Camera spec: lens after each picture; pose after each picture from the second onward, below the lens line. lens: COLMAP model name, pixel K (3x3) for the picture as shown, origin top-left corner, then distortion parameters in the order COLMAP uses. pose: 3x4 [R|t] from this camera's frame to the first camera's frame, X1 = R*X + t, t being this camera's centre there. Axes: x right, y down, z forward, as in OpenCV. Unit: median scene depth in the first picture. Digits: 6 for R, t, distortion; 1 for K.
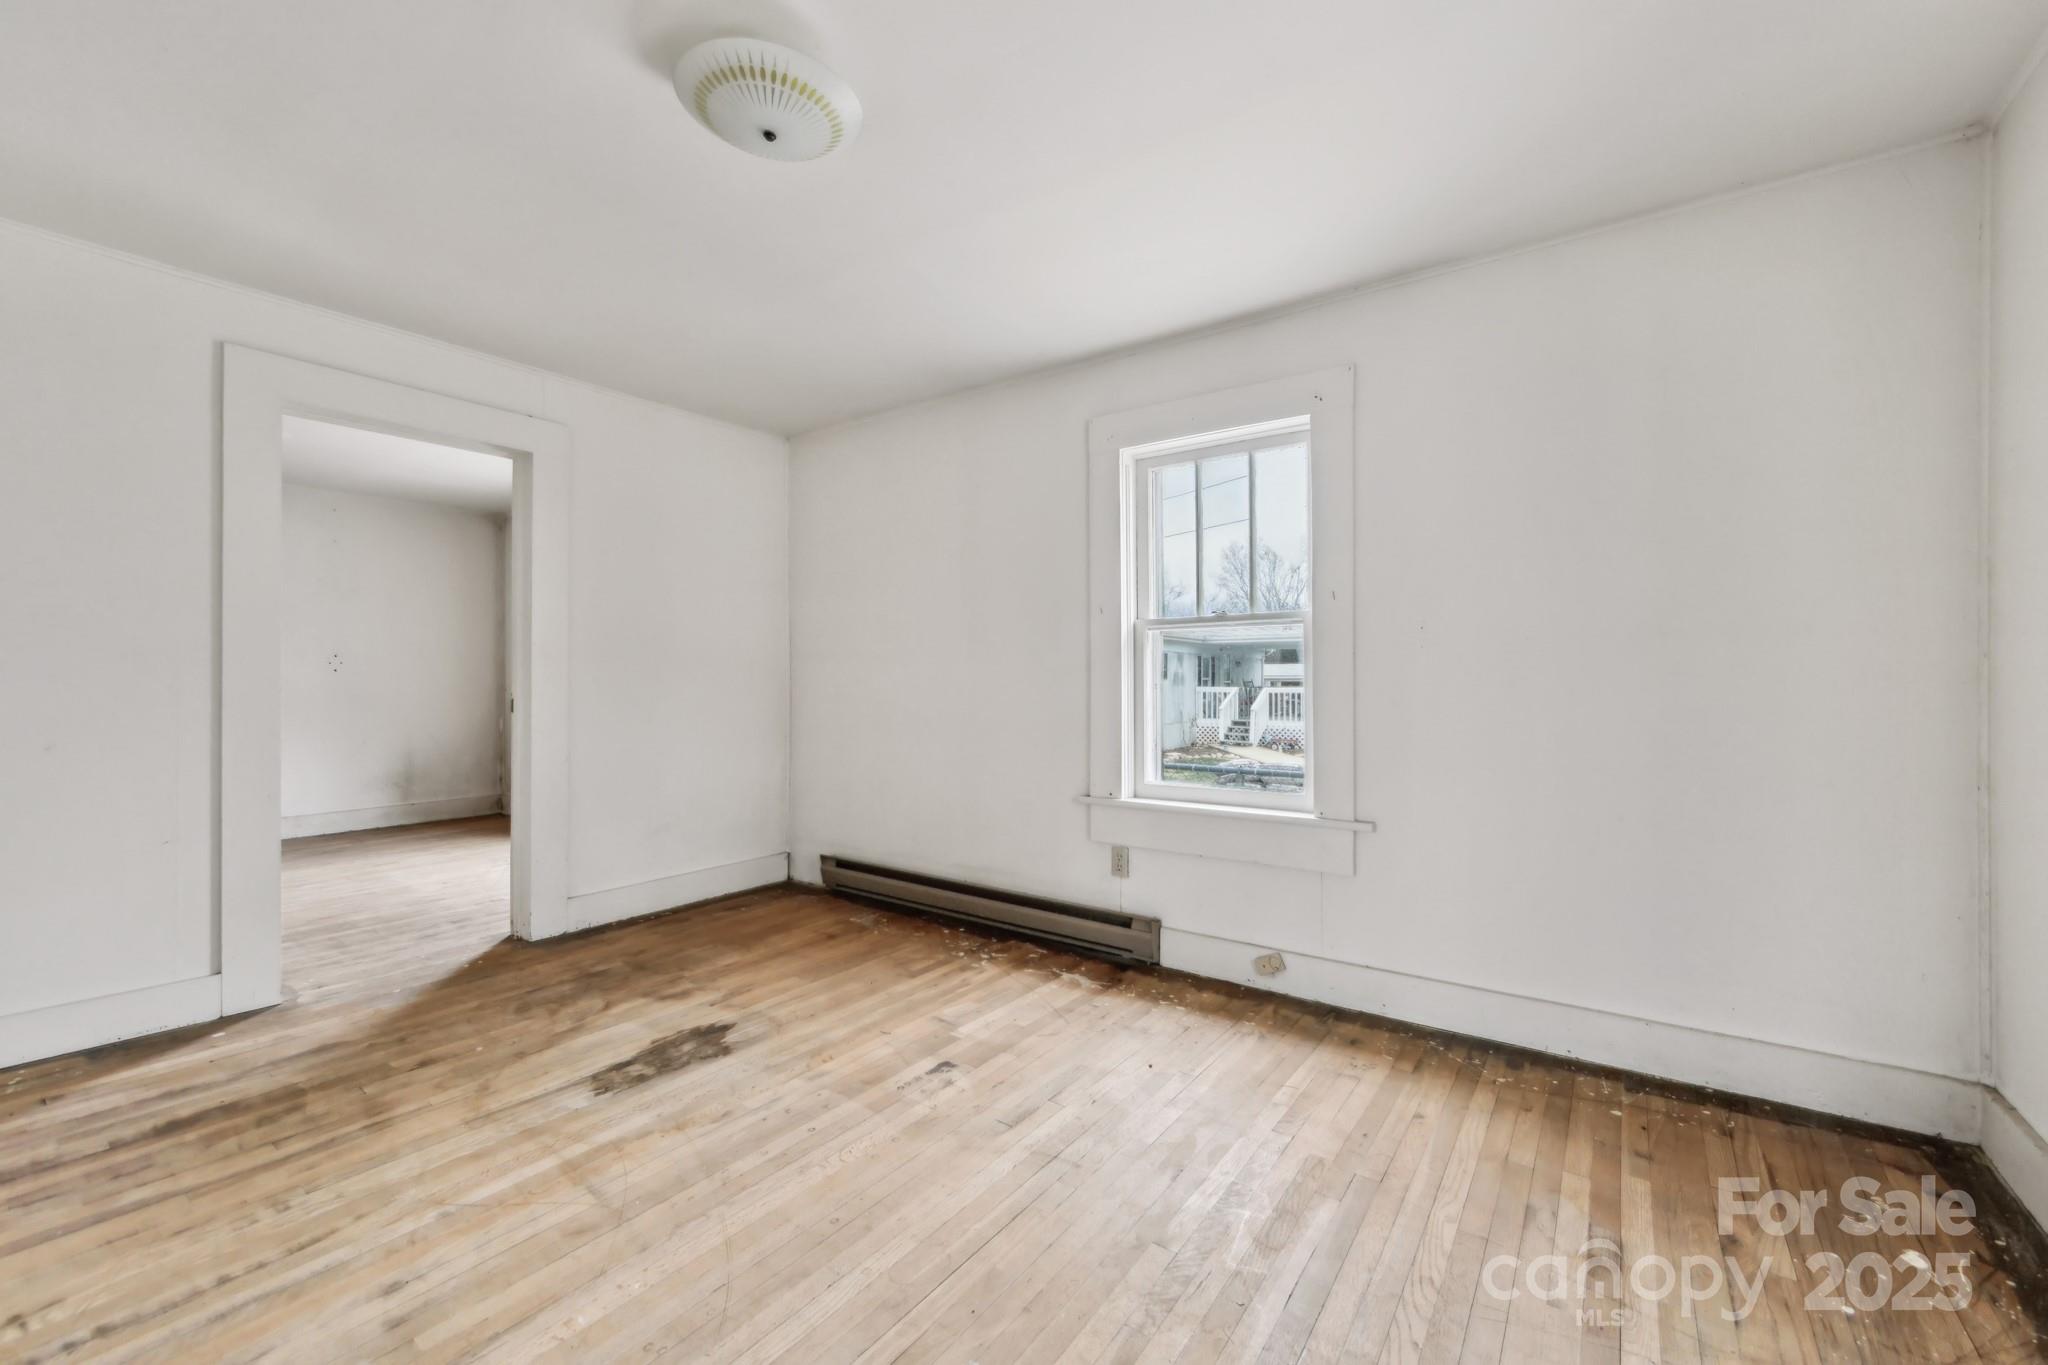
lens RADIAL K [[881.3, 0, 976.9], [0, 881.3, 676.4], [0, 0, 1]] dist [-0.003234, -0.000291]
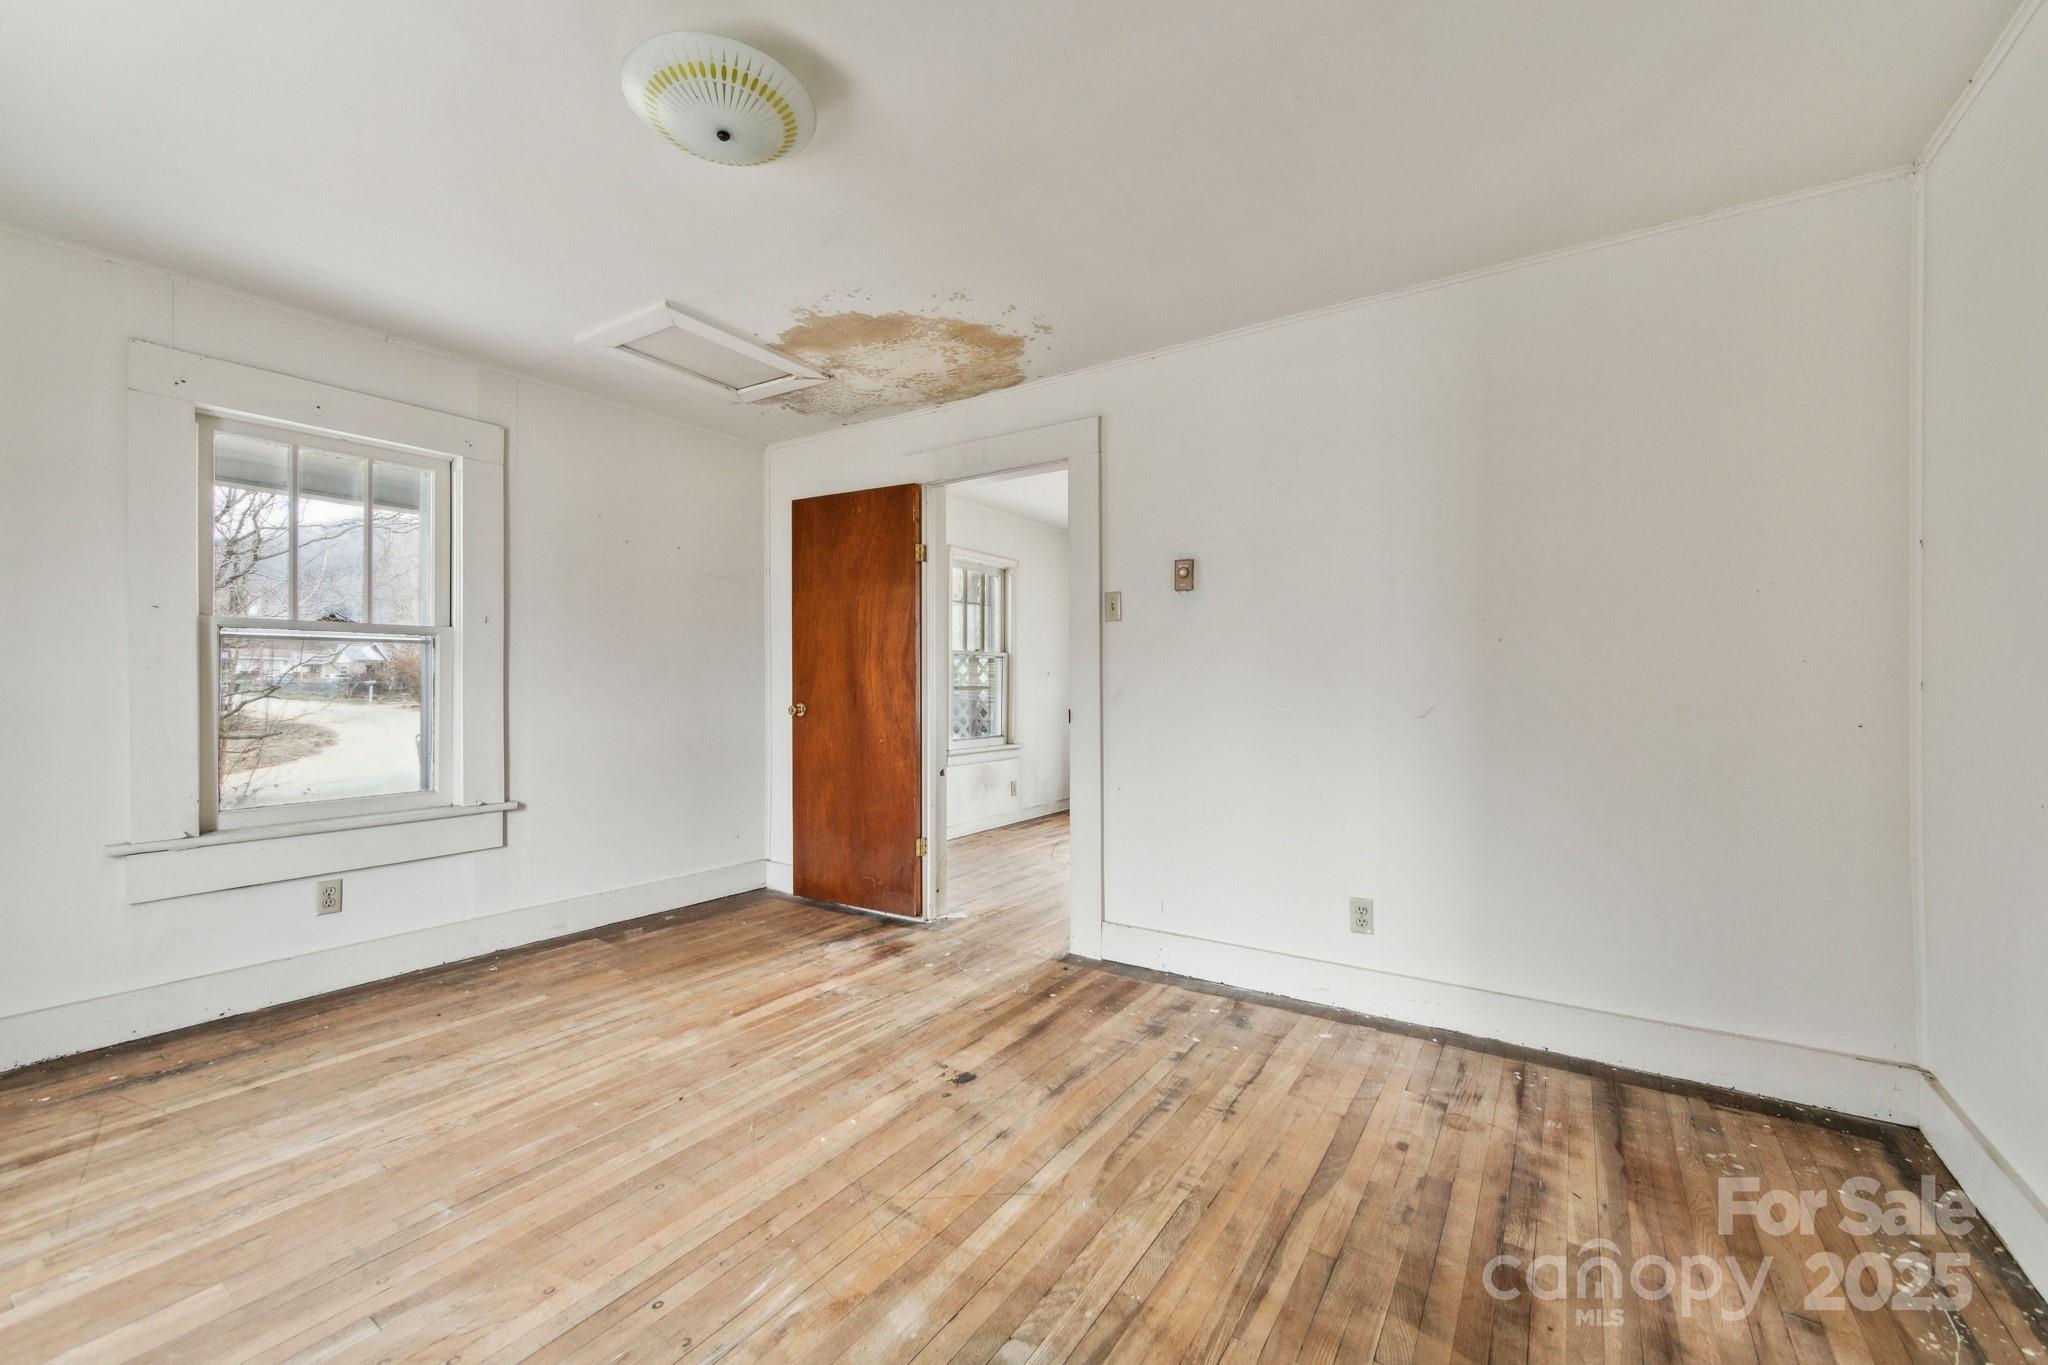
lens RADIAL K [[751.1, 0, 948.3], [0, 751.1, 680.0], [0, 0, 1]] dist [-0.002106, -0.000213]
pose [[-0.999157, -0.003013, -0.040947, -0.327723], [-0.002922, 0.999993, -0.002291, -0.002416], [0.040953, -0.002169, -0.999159, 1.331308]]
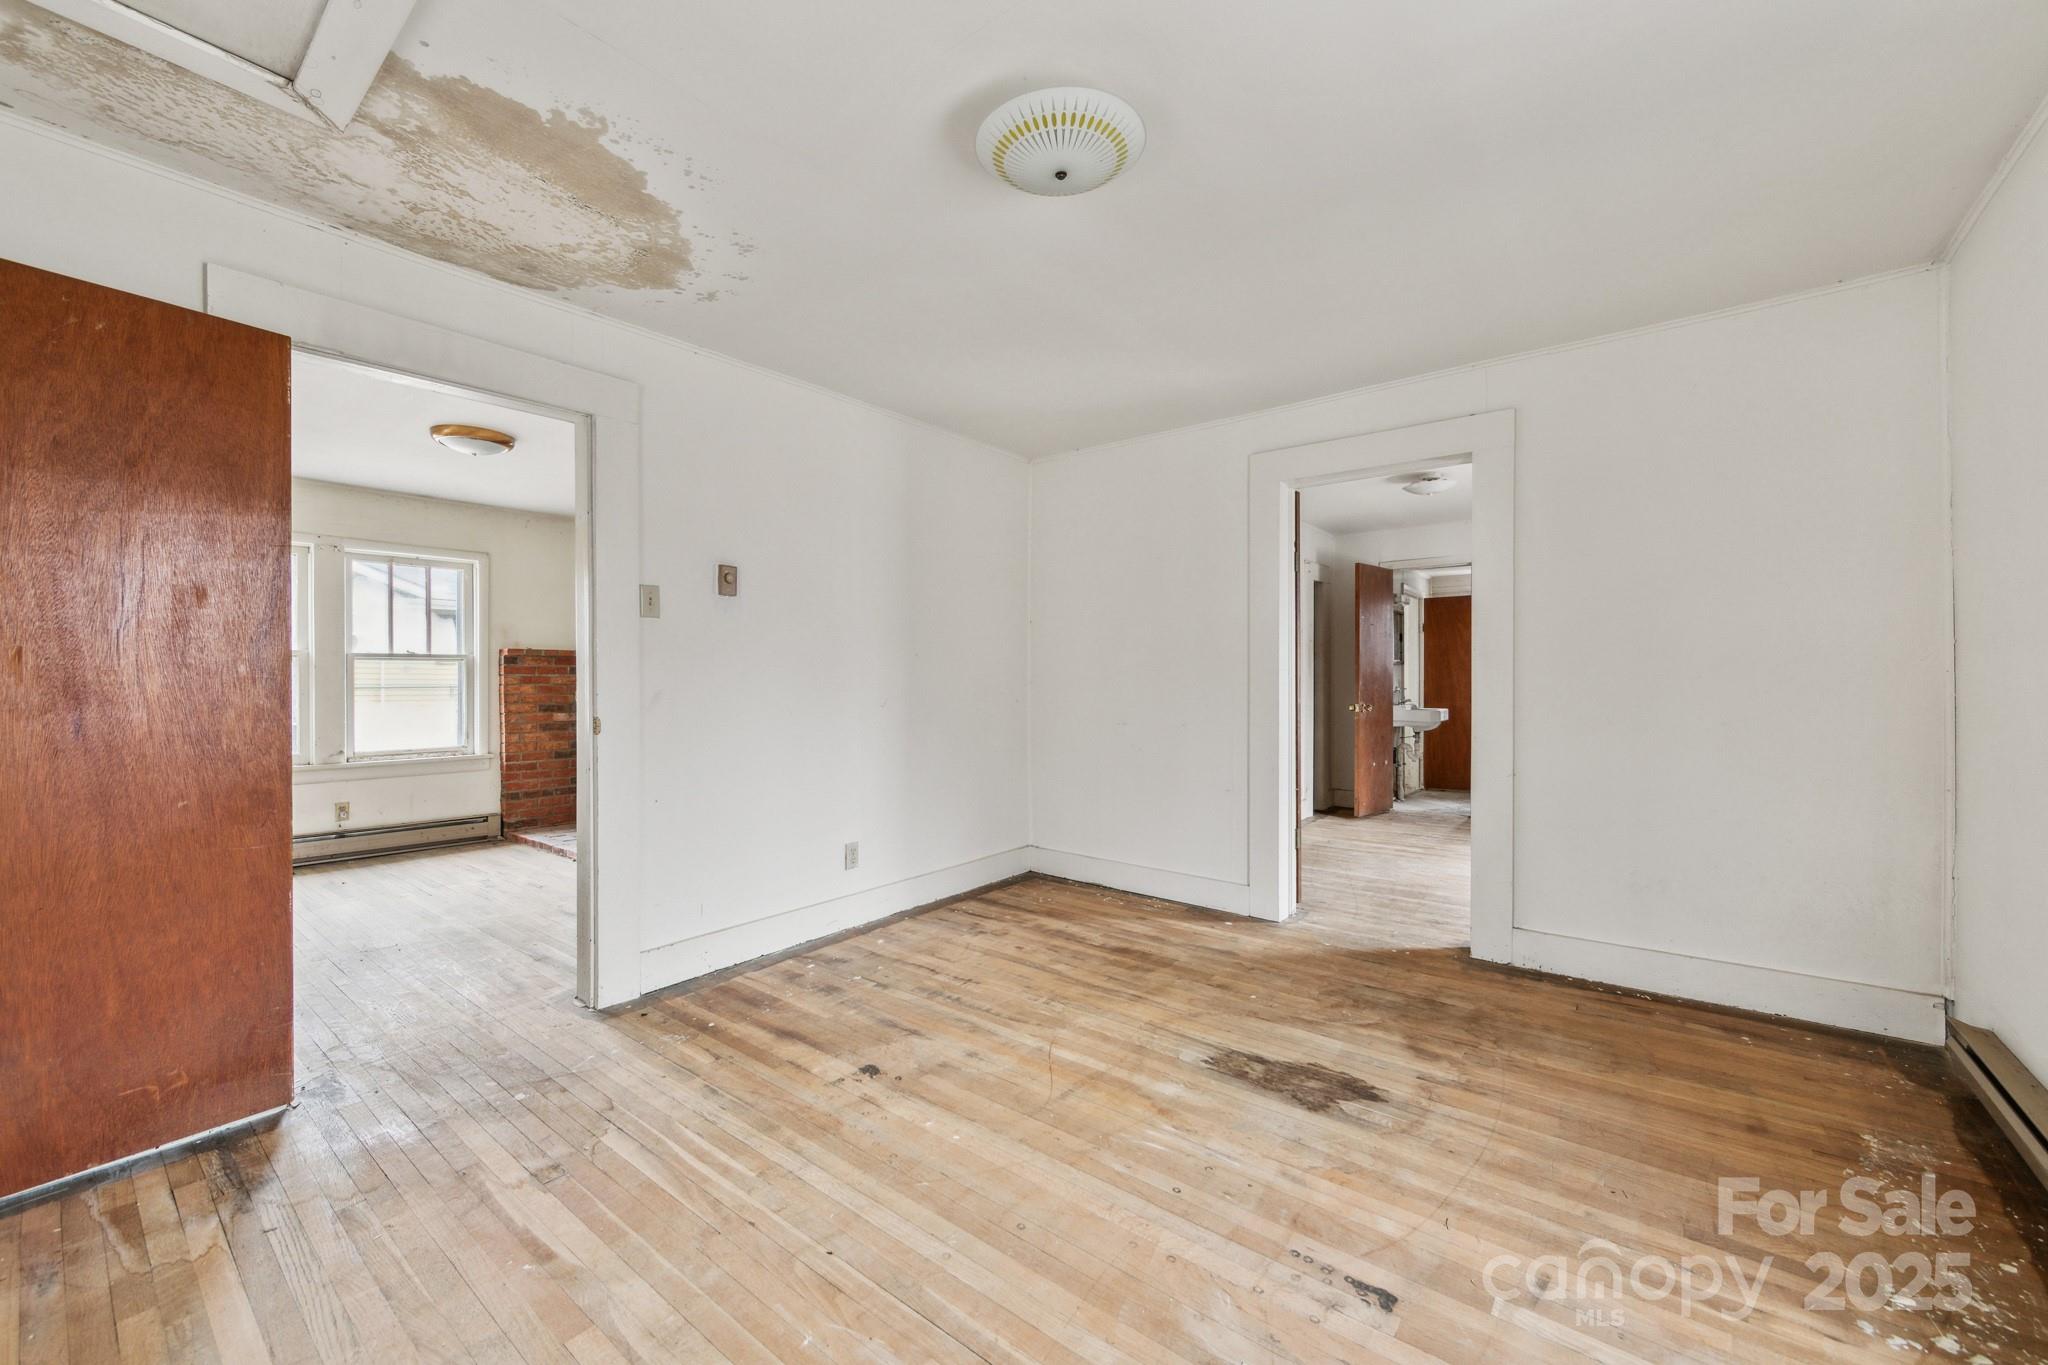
lens RADIAL K [[799.5, 0, 1024.0], [0, 799.5, 682.5], [0, 0, 1]] dist [-0.002596, -0.000165]
pose [[-0.041189, 0.001675, -0.999150, 0.518884], [0.002442, 0.999996, 0.001575, -0.006520], [0.999148, -0.002375, -0.041193, 0.716248]]
